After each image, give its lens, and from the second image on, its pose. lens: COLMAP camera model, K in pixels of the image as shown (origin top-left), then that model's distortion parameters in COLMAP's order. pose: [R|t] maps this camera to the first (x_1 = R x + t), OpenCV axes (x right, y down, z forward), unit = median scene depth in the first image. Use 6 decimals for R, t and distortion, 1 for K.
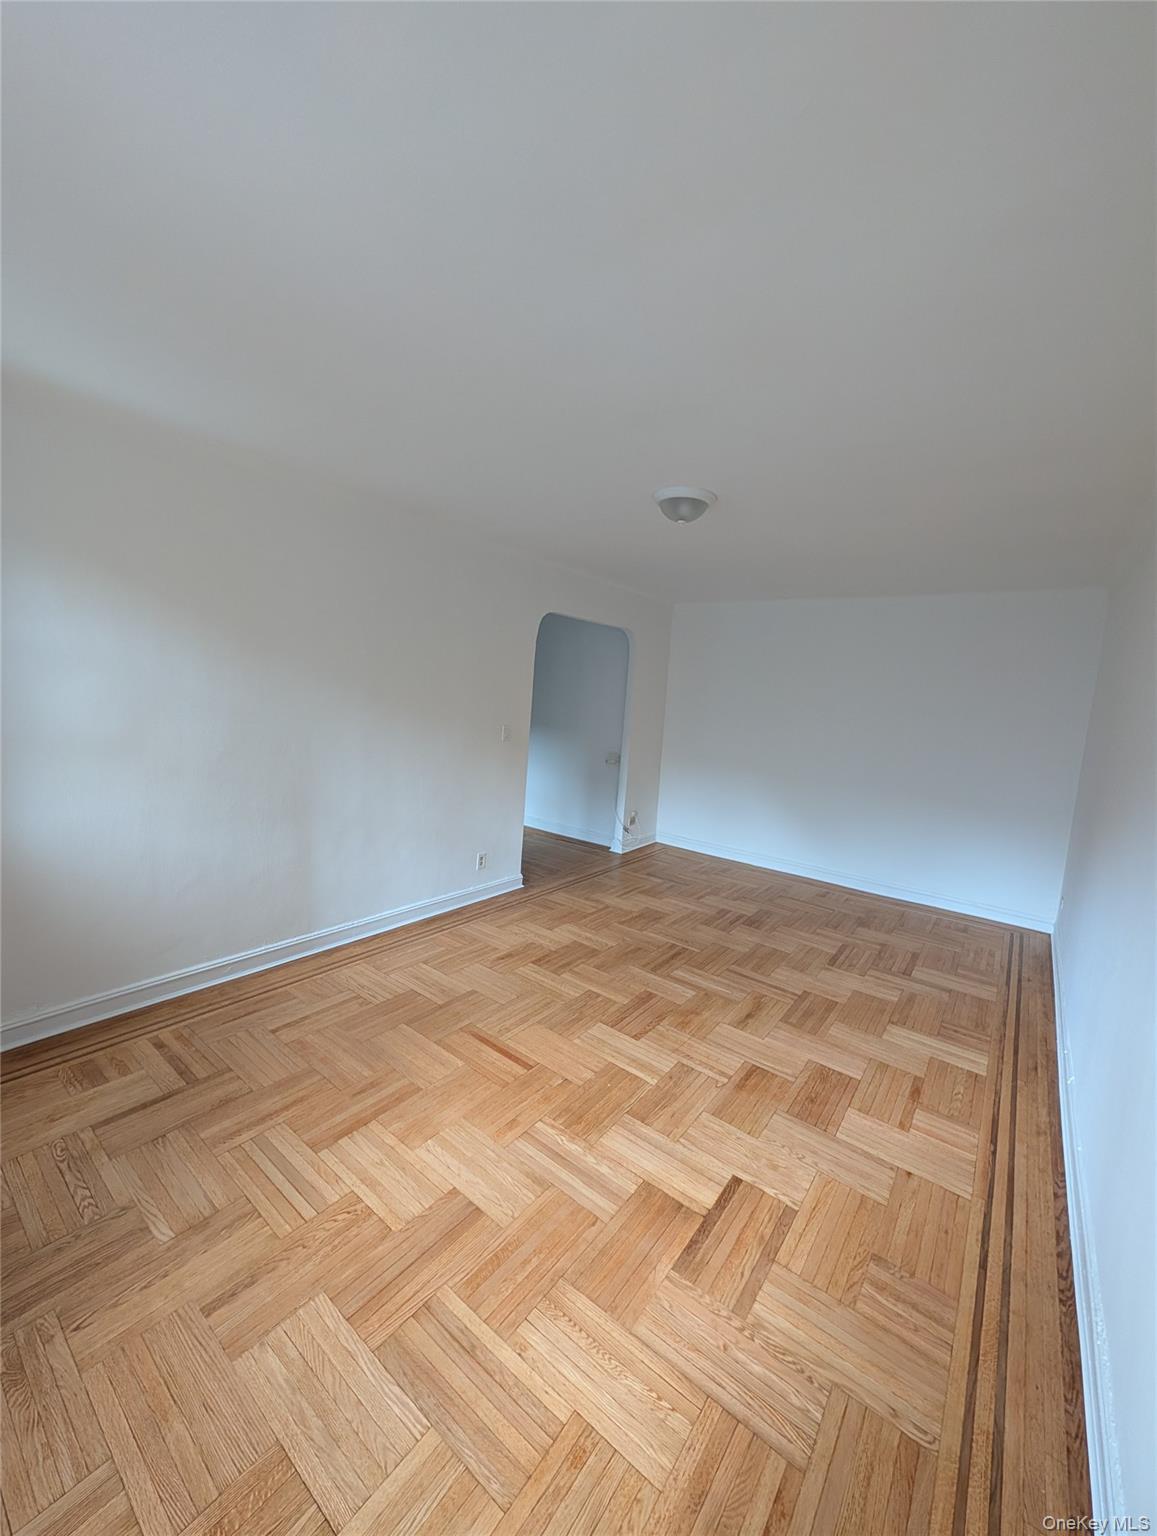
lens RADIAL K [[590.1, 0, 582.2], [0, 590.1, 767.0], [0, 0, 1]] dist [0.000196, -0.000092]
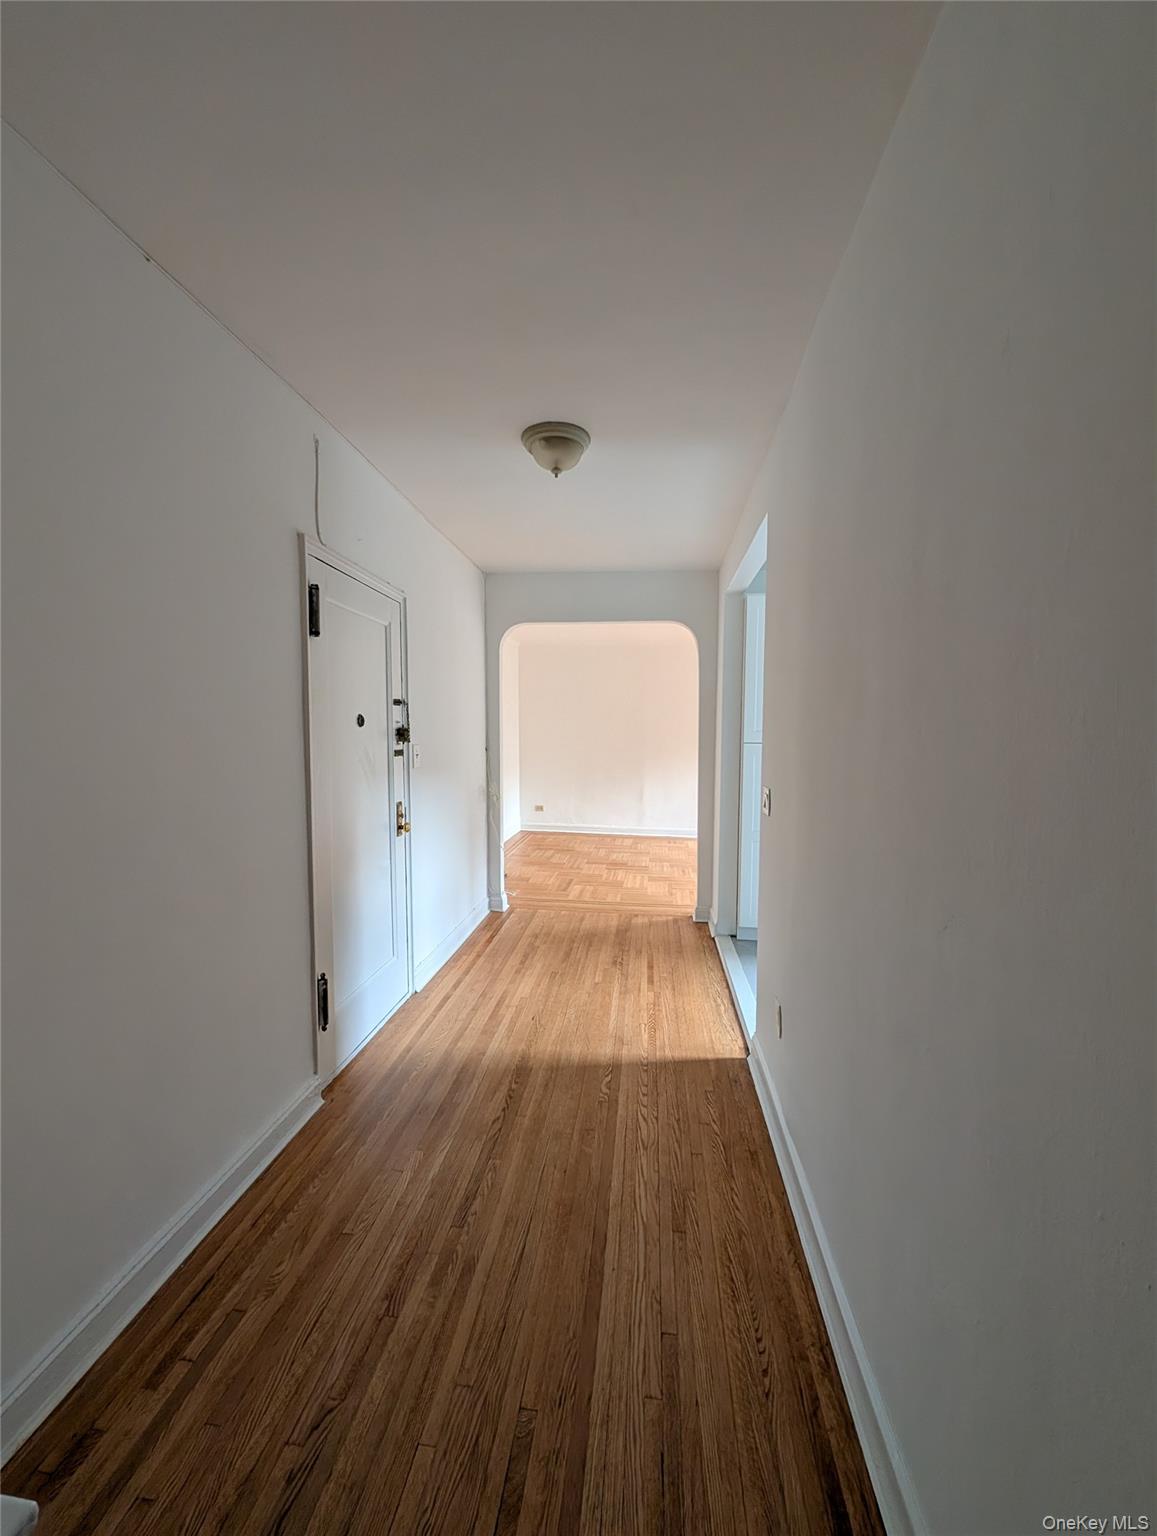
lens RADIAL K [[590.1, 0, 582.2], [0, 590.1, 767.0], [0, 0, 1]] dist [0.000196, -0.000092]
pose [[-0.509052, -0.127400, 0.851255, -0.797830], [0.065188, 0.980439, 0.185716, -0.222830], [-0.858264, 0.150031, -0.490790, 1.607343]]
